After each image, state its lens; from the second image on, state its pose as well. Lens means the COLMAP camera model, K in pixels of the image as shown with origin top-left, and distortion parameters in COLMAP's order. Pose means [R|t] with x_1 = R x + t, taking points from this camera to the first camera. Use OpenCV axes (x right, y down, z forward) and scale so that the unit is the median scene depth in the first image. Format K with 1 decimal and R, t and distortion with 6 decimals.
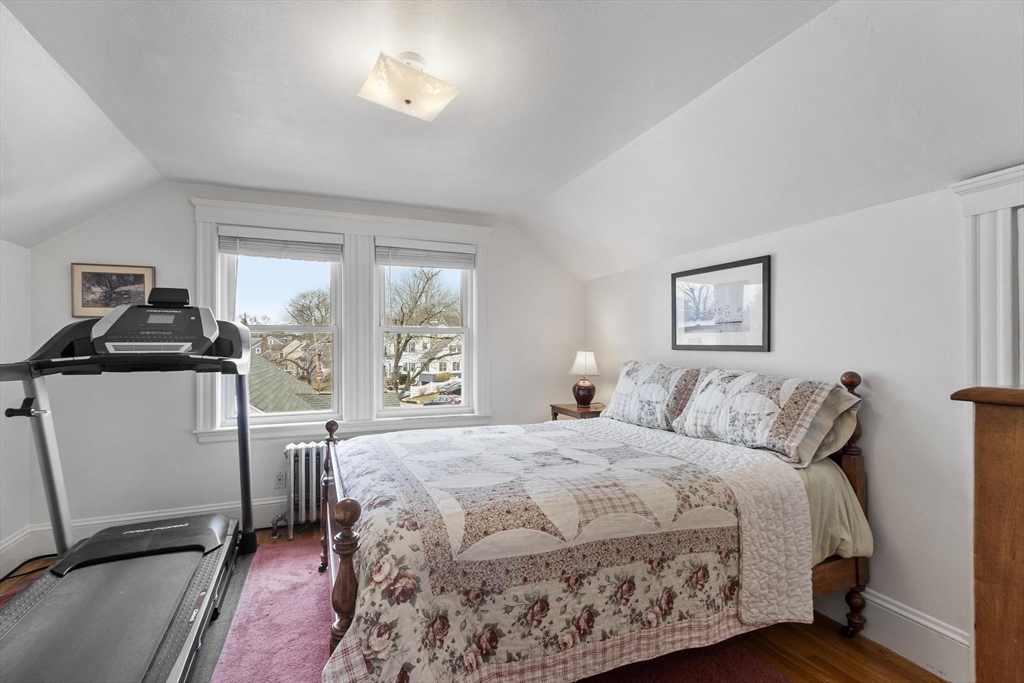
lens RADIAL K [[454.1, 0, 503.3], [0, 454.1, 345.3], [0, 0, 1]] dist [0.001374, 0.000086]
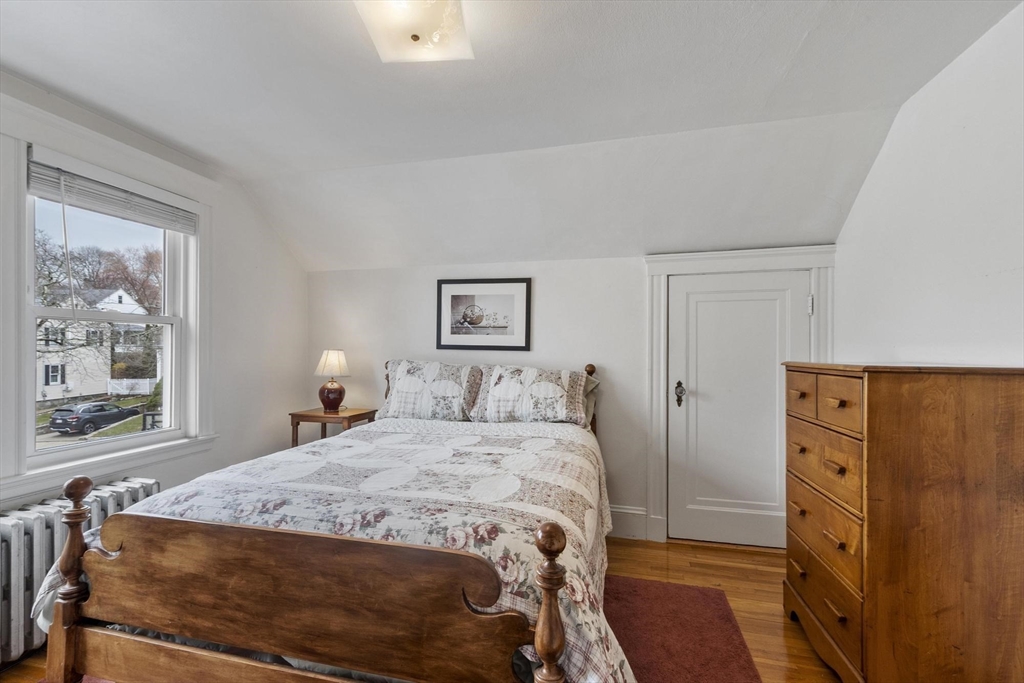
lens RADIAL K [[454.1, 0, 503.3], [0, 454.1, 345.3], [0, 0, 1]] dist [0.001374, 0.000086]
pose [[0.594288, 0.010478, 0.804184, -0.535142], [-0.012220, 0.999917, -0.003997, 0.004038], [-0.804160, -0.007452, 0.594367, 0.280951]]
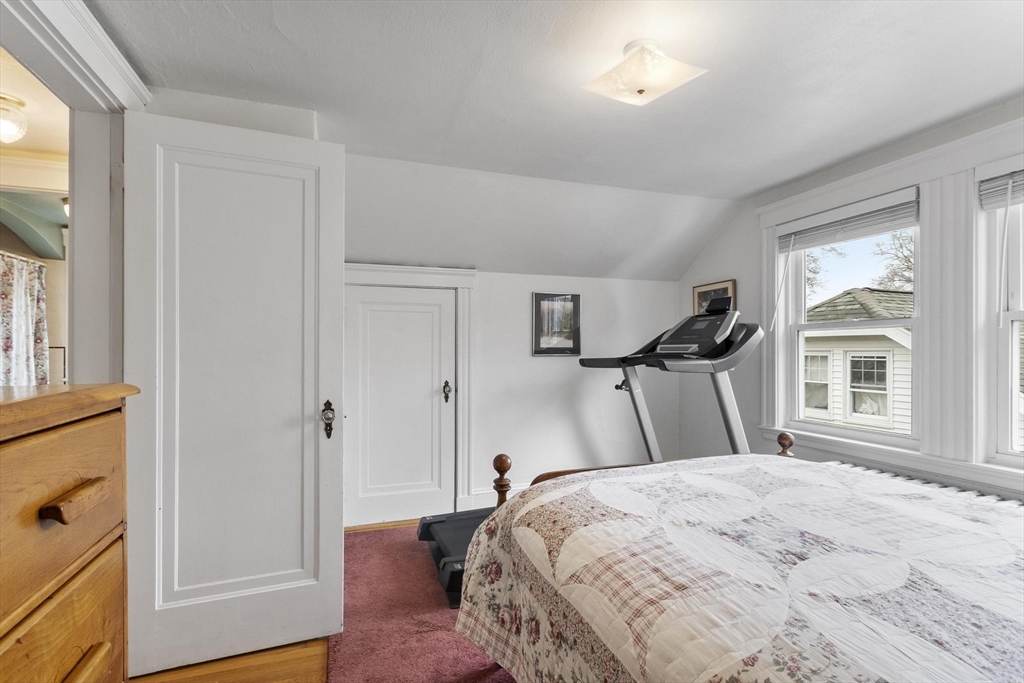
lens RADIAL K [[468.3, 0, 487.2], [0, 468.3, 349.8], [0, 0, 1]] dist [0.002541, -0.000171]
pose [[-0.080948, 0.002427, -0.996715, 0.567947], [0.010037, 0.999948, 0.001620, 0.001510], [0.996668, -0.009873, -0.080969, 0.533825]]
